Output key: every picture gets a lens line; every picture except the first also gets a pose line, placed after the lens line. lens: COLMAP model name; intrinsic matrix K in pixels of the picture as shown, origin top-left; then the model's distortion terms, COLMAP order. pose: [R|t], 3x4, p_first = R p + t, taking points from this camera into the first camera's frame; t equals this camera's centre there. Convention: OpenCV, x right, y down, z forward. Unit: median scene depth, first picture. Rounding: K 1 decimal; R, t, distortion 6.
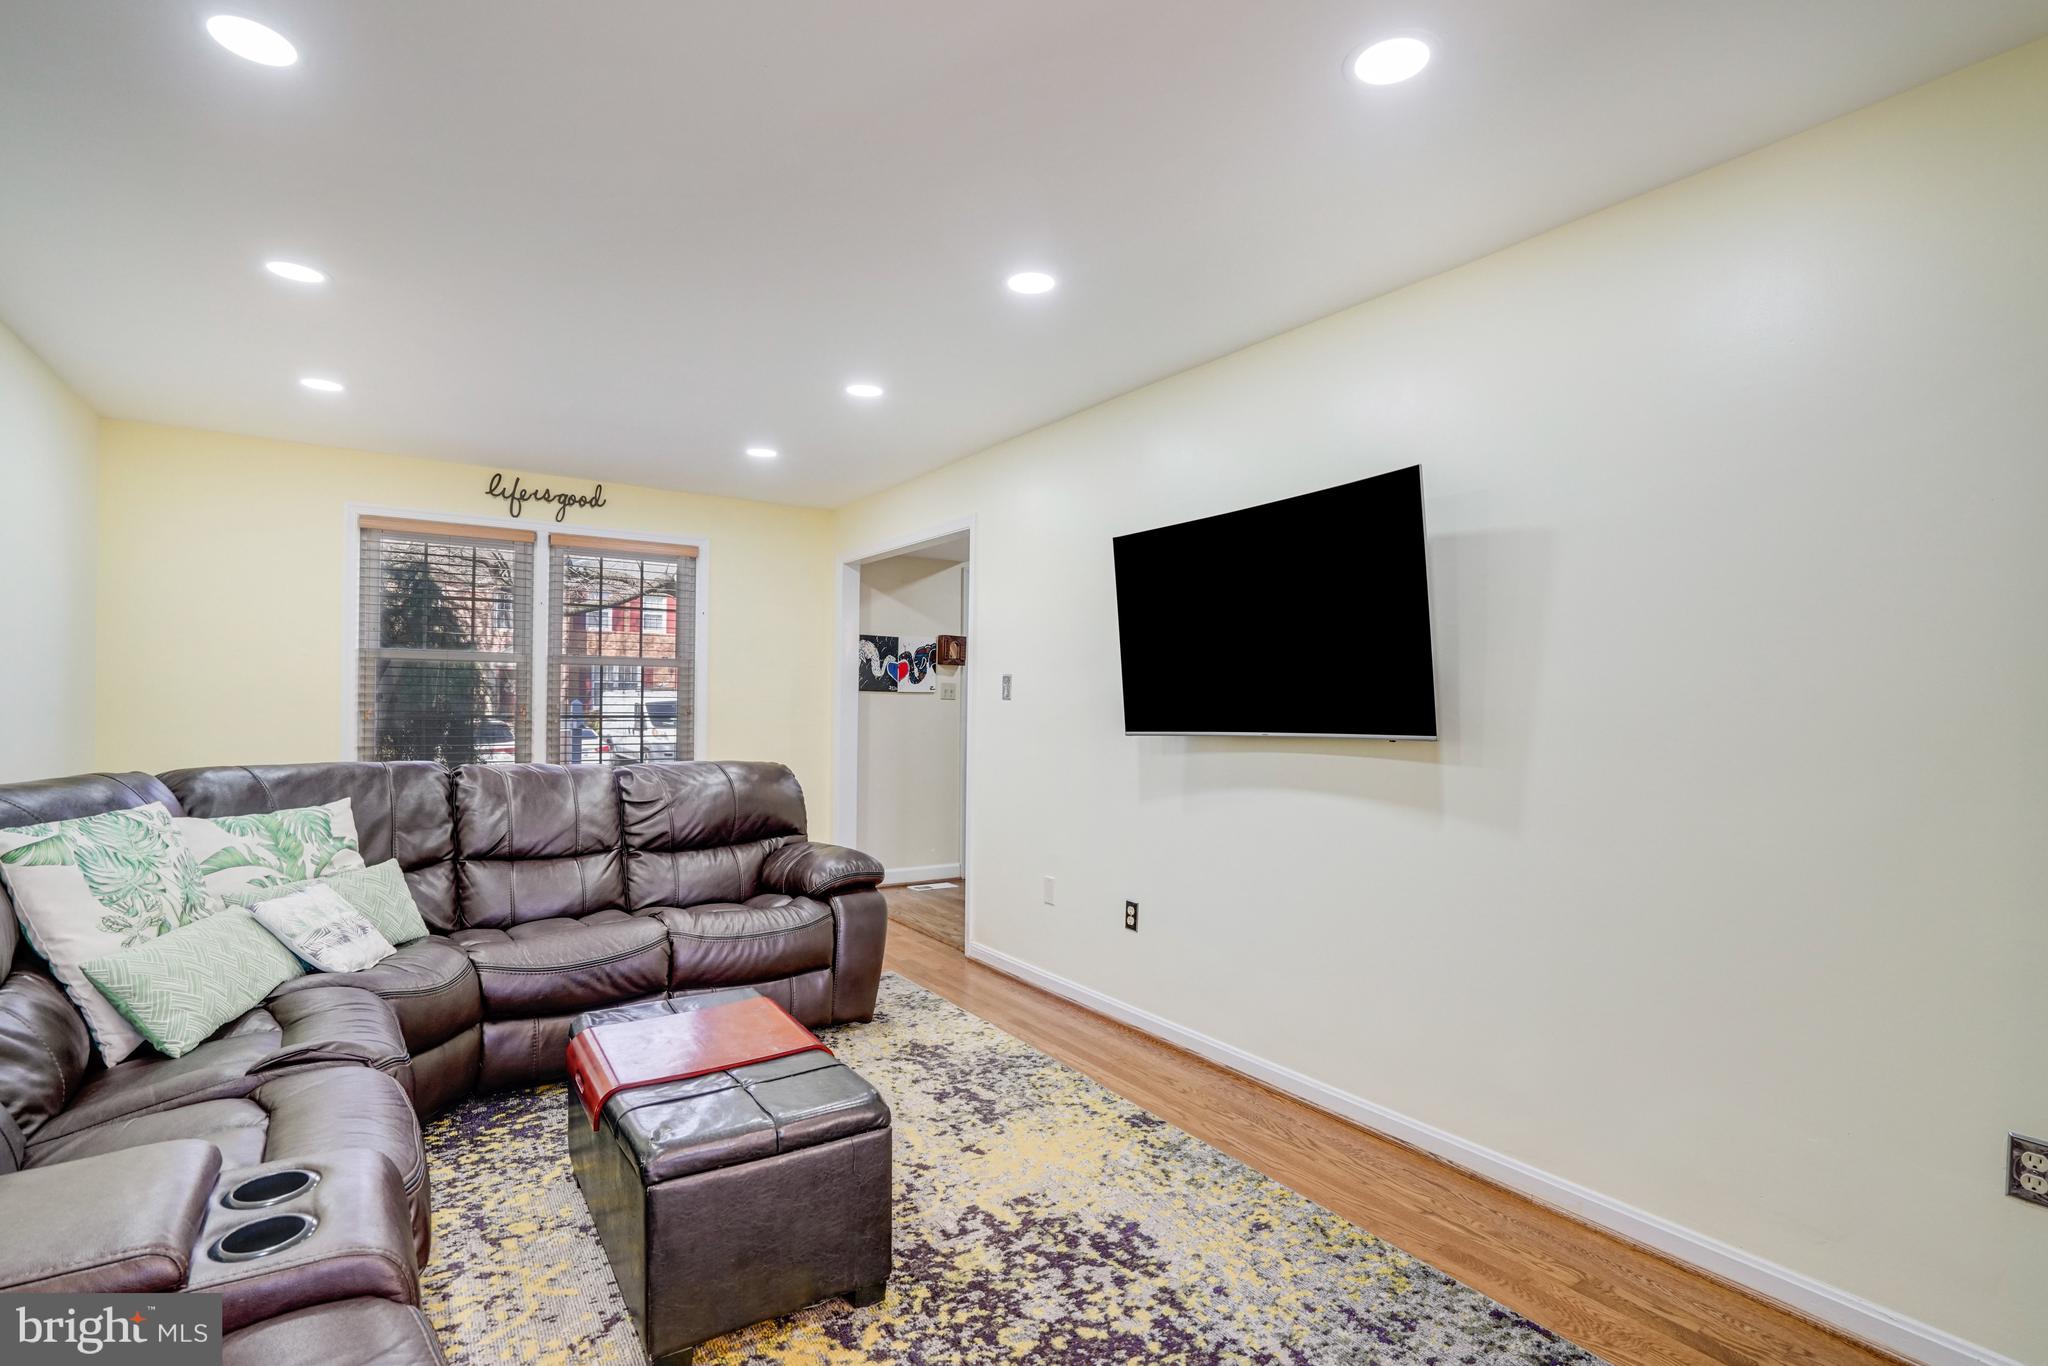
lens RADIAL K [[964.1, 0, 1018.6], [0, 964.1, 691.0], [0, 0, 1]] dist [-0.062673, 0.029048]
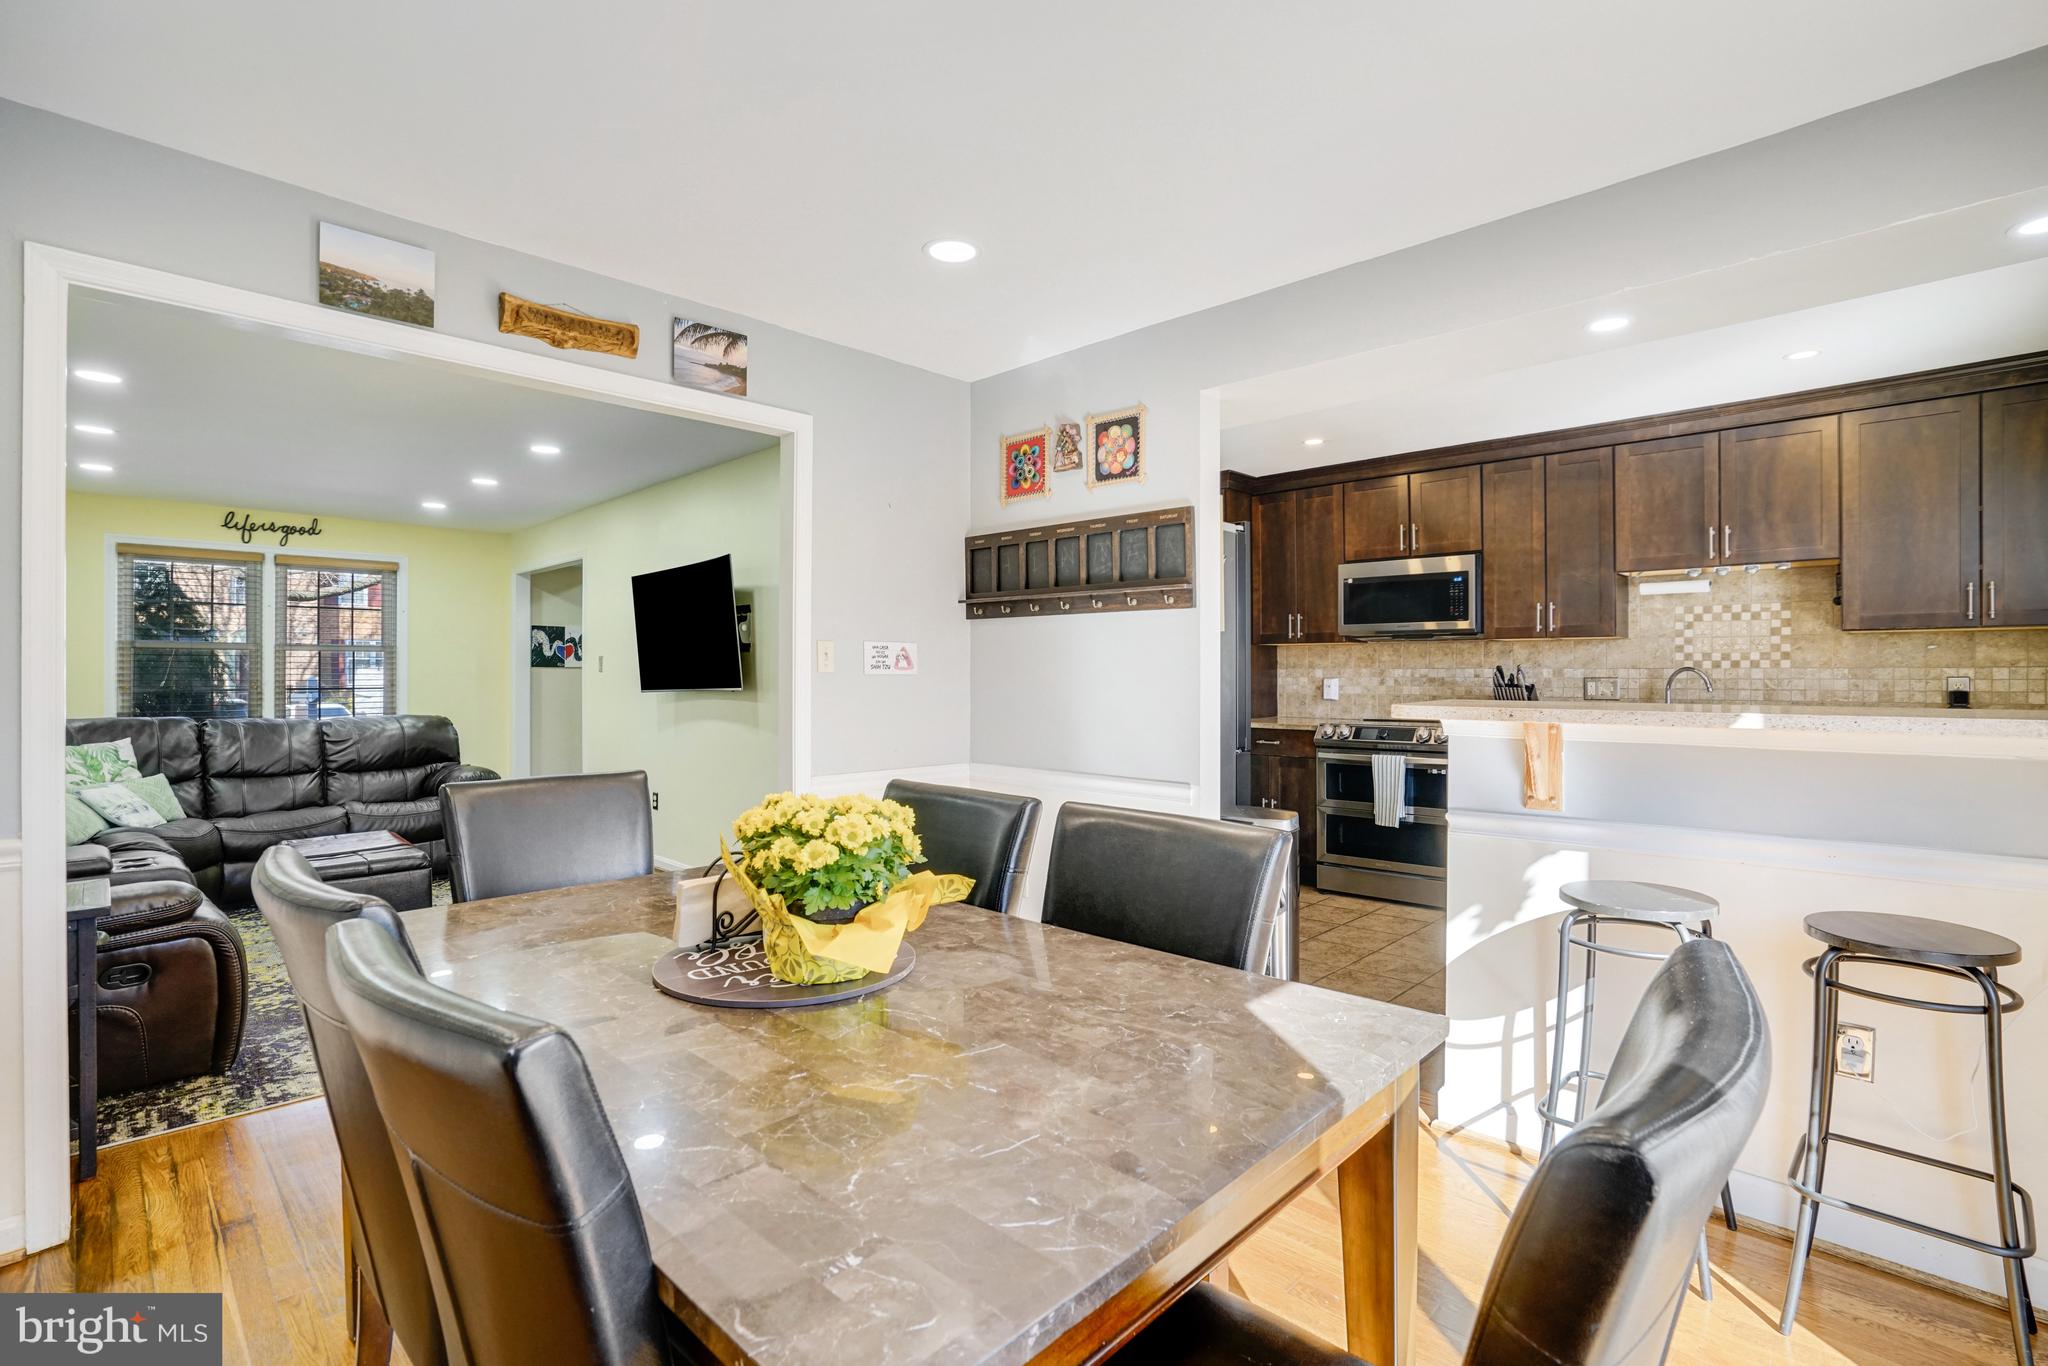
lens RADIAL K [[955.9, 0, 1028.7], [0, 955.9, 666.6], [0, 0, 1]] dist [-0.050039, 0.014355]
pose [[0.980047, -0.011831, 0.198414, 0.425038], [0.010397, 0.999912, 0.008264, -0.006322], [-0.198494, -0.006036, 0.980083, -0.744115]]
